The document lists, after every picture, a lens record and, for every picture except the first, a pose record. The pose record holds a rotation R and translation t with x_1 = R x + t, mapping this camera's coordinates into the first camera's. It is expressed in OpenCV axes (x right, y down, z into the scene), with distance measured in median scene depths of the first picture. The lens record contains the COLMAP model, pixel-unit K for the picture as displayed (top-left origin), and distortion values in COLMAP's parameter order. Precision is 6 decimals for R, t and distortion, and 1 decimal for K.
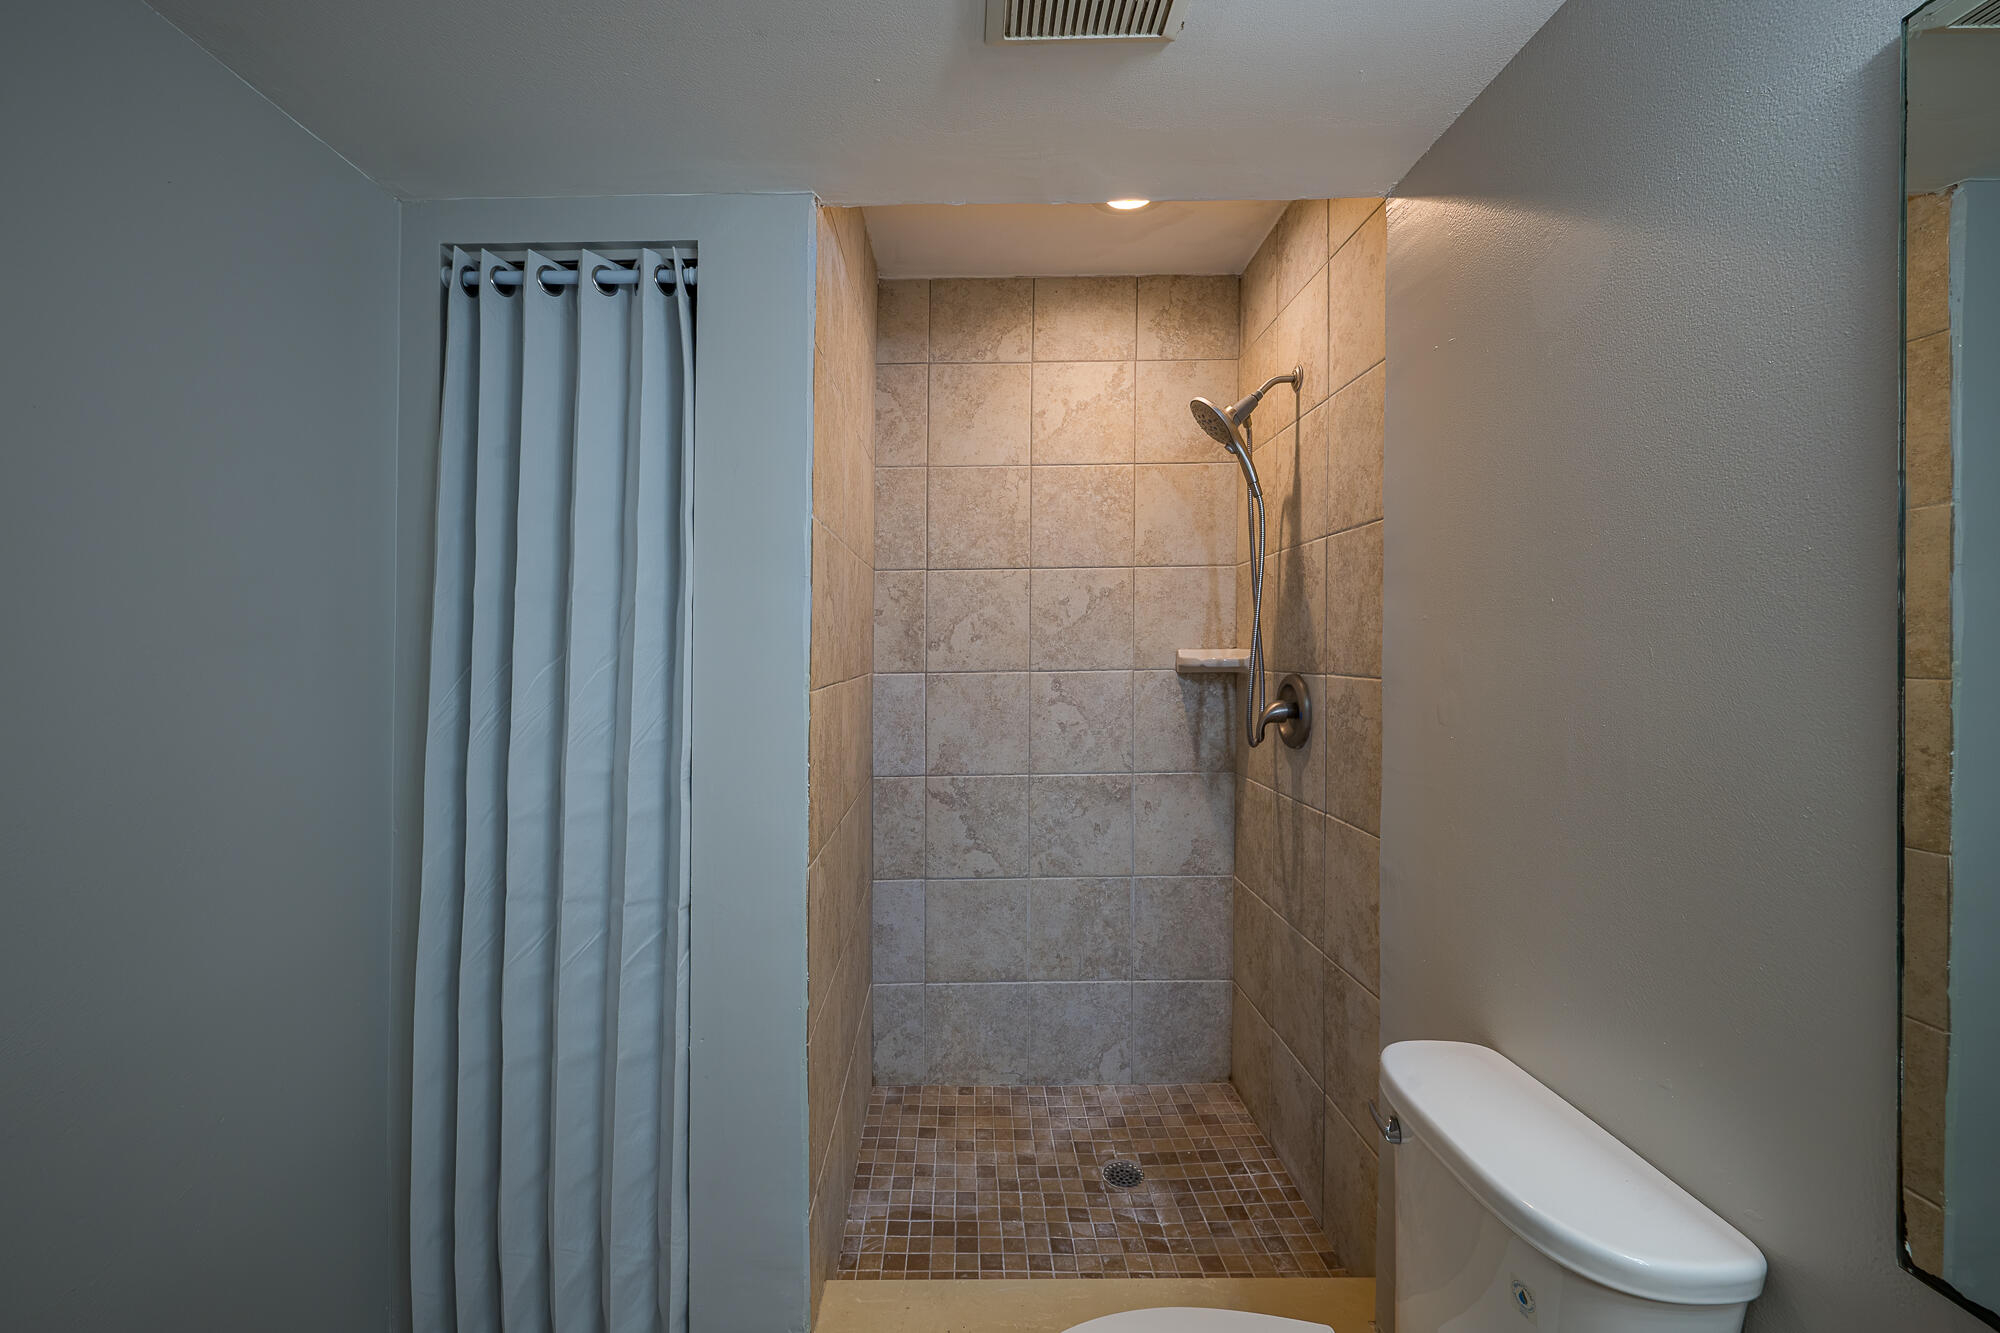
lens RADIAL K [[784.1, 0, 1000.0], [0, 784.1, 666.5], [0, 0, 1]] dist [0.000866, -0.000106]
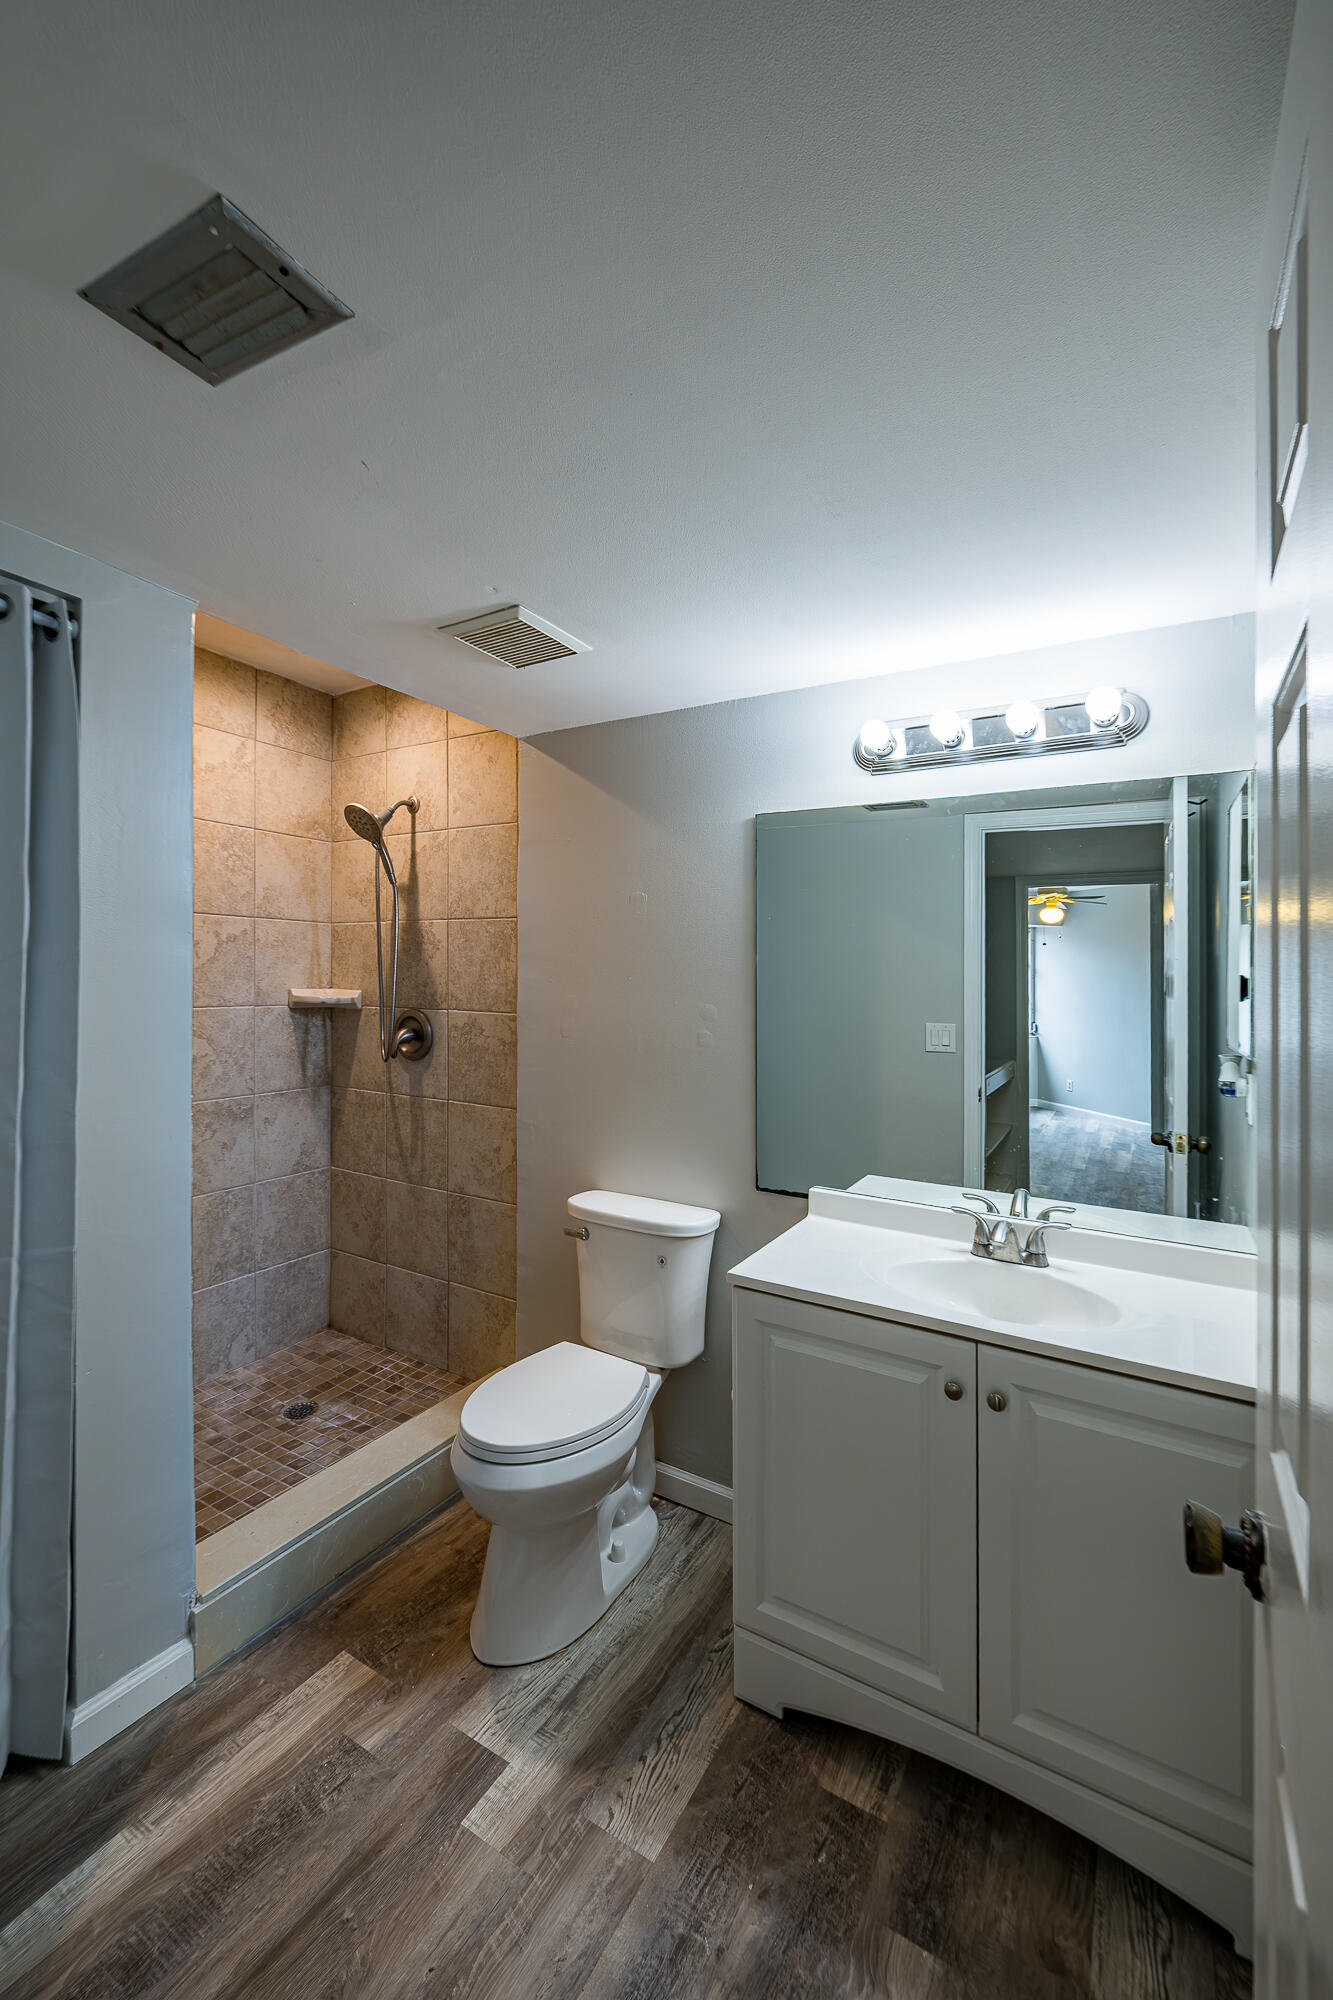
lens RADIAL K [[784.1, 0, 604.4], [0, 784.1, 987.4], [0, 0, 1]] dist [0.000866, -0.000106]
pose [[0.564895, 0.011452, 0.825083, -0.508029], [-0.006596, 0.999934, -0.009363, -0.015899], [-0.825137, -0.000154, 0.564933, -0.089196]]
